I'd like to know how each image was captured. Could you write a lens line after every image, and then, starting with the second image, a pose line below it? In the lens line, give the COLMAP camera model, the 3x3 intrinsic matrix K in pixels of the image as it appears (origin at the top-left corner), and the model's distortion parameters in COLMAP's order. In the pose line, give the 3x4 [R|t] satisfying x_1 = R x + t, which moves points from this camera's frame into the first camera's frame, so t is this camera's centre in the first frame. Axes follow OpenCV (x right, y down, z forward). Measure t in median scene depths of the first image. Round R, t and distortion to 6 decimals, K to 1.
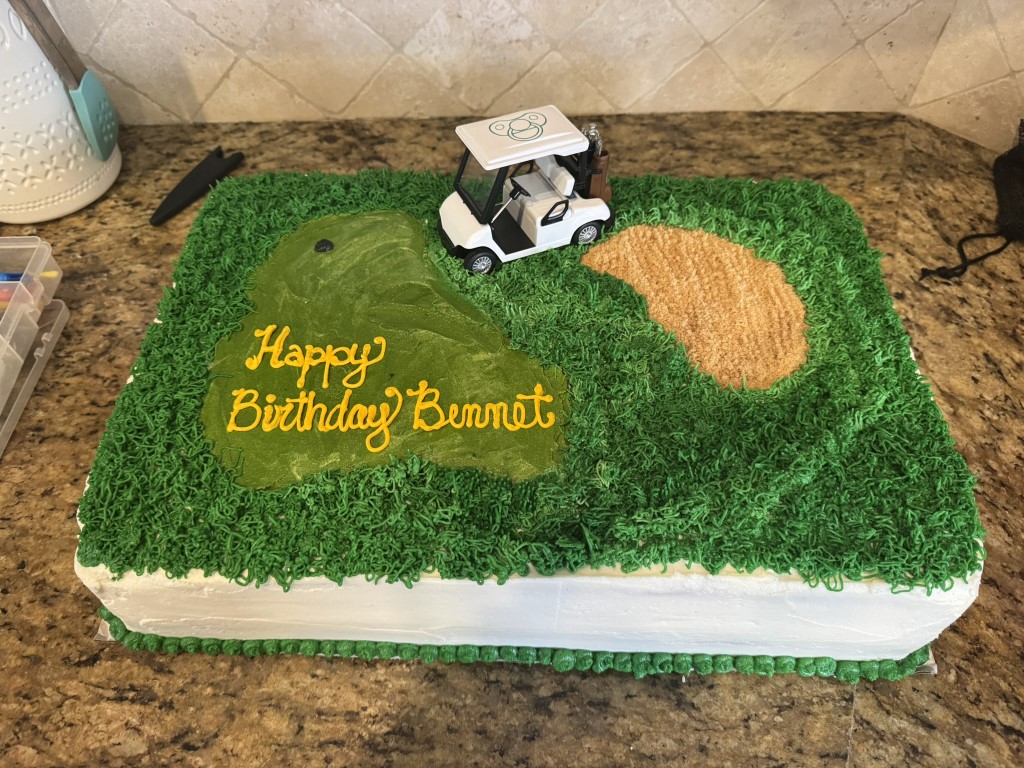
lens RADIAL K [[714.7, 0, 502.0], [0, 714.7, 375.5], [0, 0, 1]] dist [-0.000098, -0.016238]
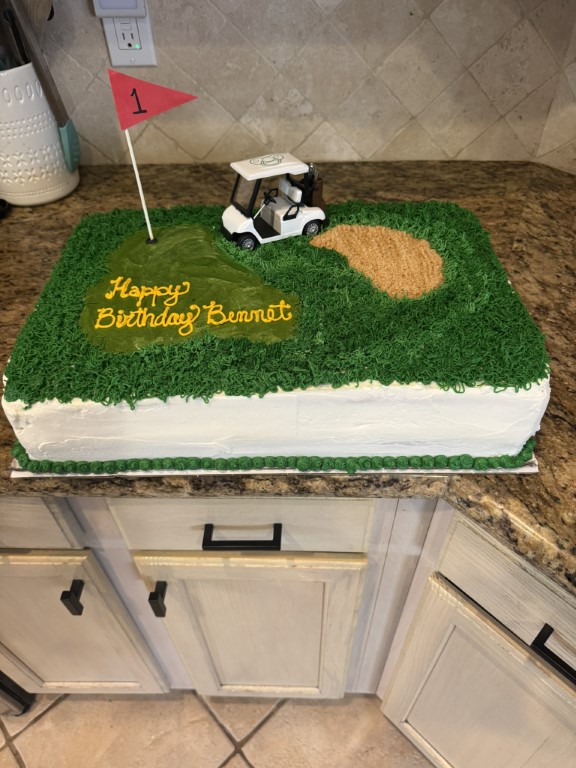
lens RADIAL K [[536.0, 0, 287.4], [0, 536.0, 412.1], [0, 0, 1]] dist [-0.000098, -0.016238]
pose [[0.999371, -0.032821, 0.013418, 0.037135], [0.034029, 0.994118, -0.102815, 0.395304], [-0.009964, 0.103207, 0.994610, -0.210817]]
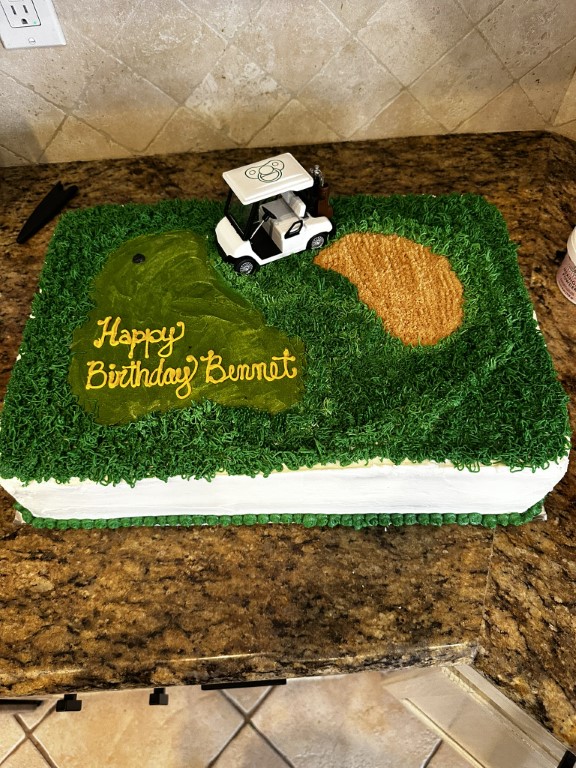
lens RADIAL K [[536.3, 0, 280.2], [0, 536.3, 379.6], [0, 0, 1]] dist [0.010622, -0.017944]
pose [[0.998833, -0.047647, -0.007864, 0.044316], [0.048231, 0.992392, 0.113274, -0.052195], [0.002407, -0.113521, 0.993533, -0.146957]]
